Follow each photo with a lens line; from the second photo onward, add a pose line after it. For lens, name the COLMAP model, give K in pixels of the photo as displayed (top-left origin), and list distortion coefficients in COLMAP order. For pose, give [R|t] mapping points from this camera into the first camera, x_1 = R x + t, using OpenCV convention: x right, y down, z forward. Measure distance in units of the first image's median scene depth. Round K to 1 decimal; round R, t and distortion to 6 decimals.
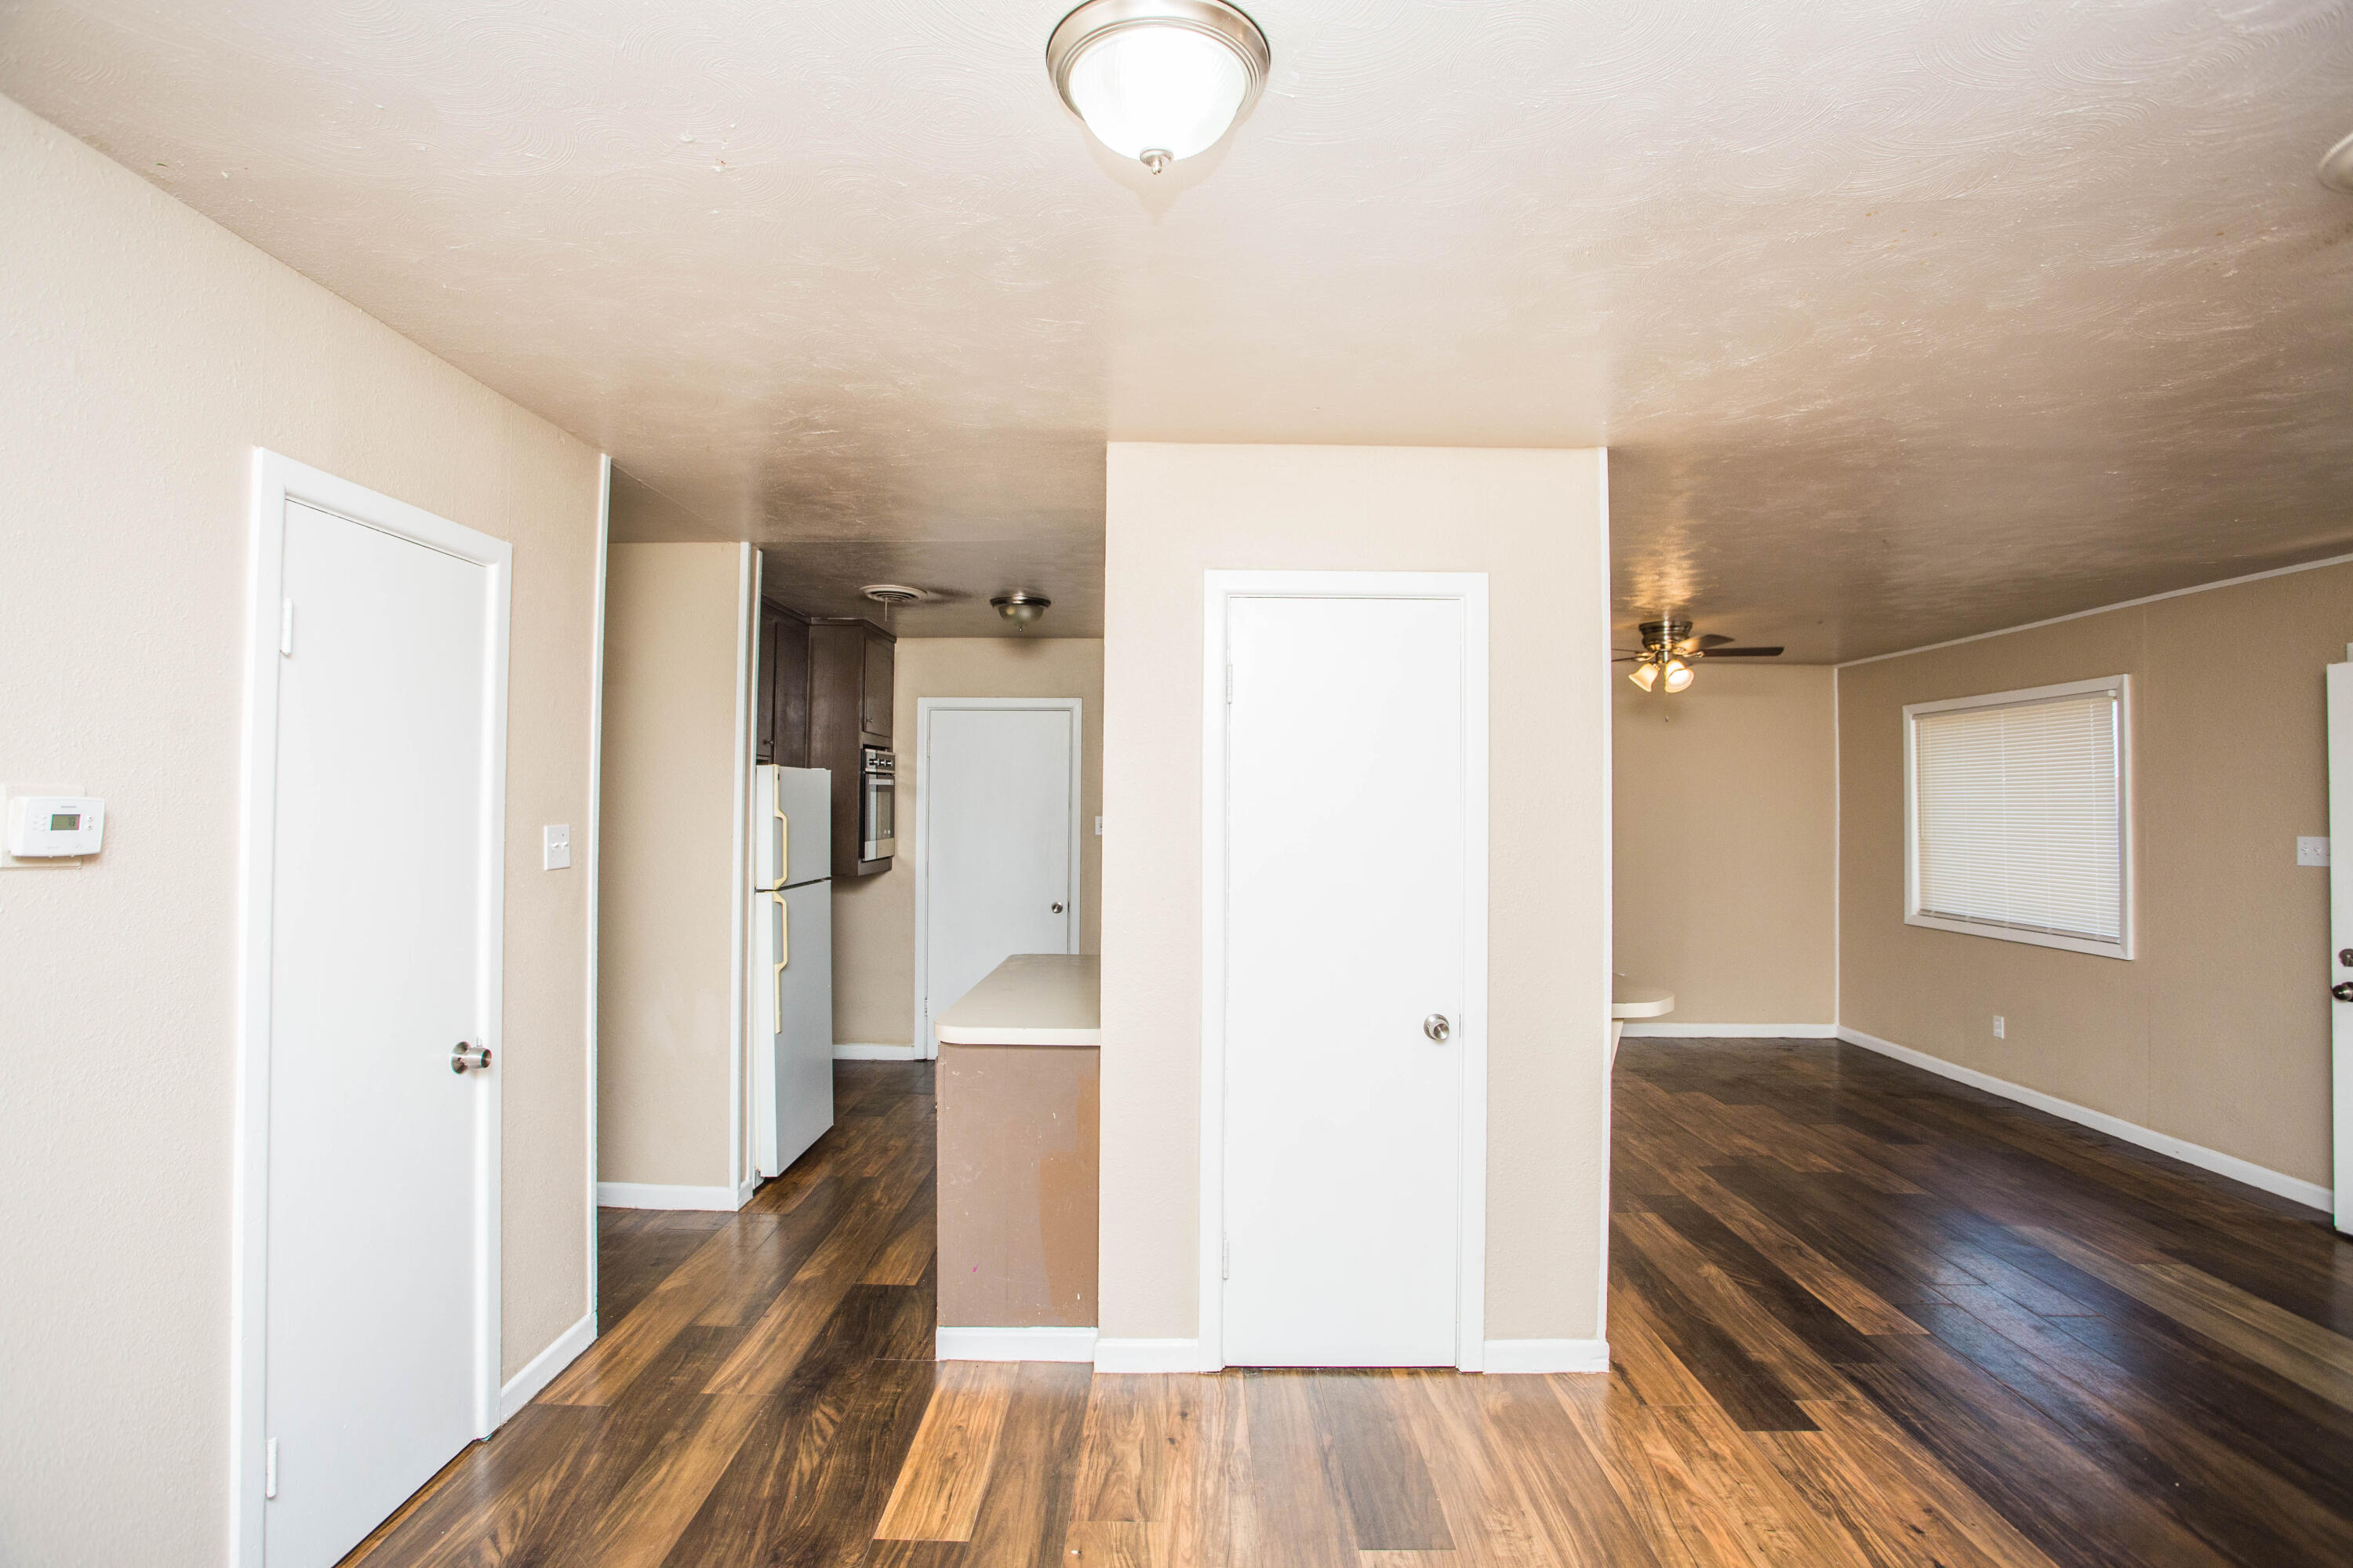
lens RADIAL K [[1148.0, 0, 1176.5], [0, 1148.0, 784.0], [0, 0, 1]] dist [-0.001418, -0.000369]
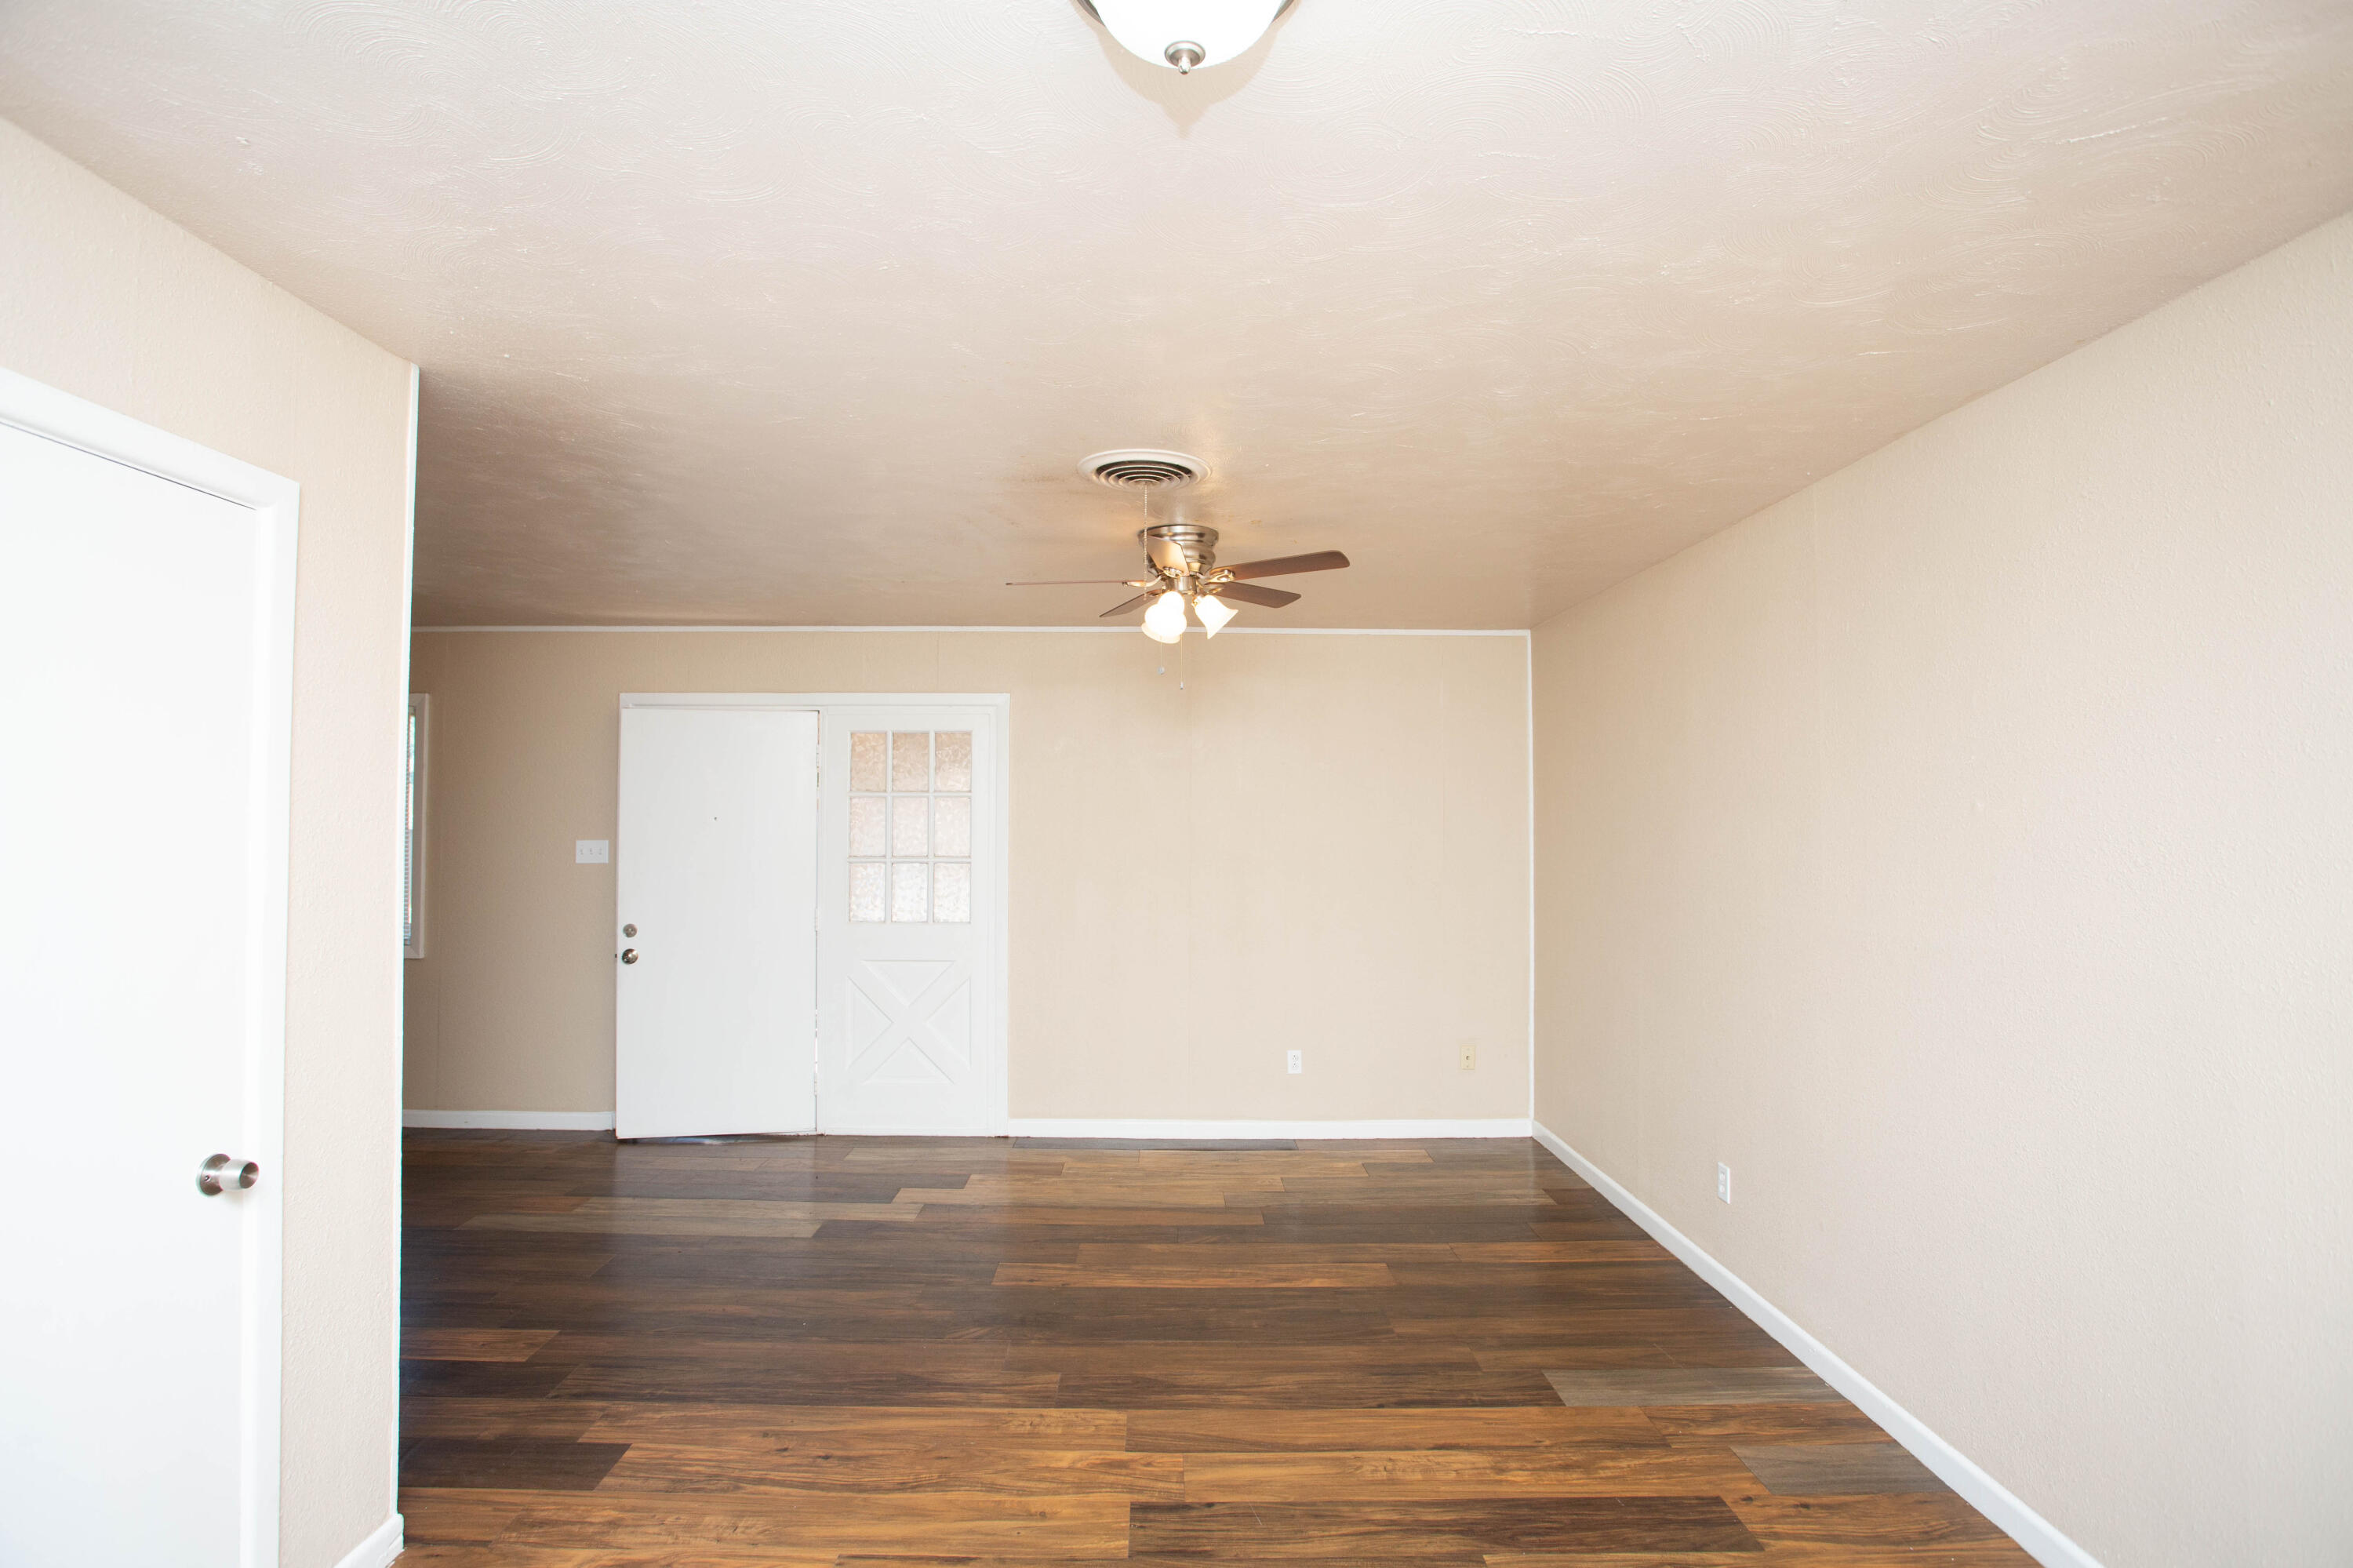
lens RADIAL K [[1148.0, 0, 1176.5], [0, 1148.0, 784.0], [0, 0, 1]] dist [-0.001418, -0.000369]
pose [[-0.010752, 0.029349, 0.999511, -0.464023], [-0.027273, 0.999189, -0.029633, 0.005158], [-0.999570, -0.027578, -0.009943, 0.556583]]
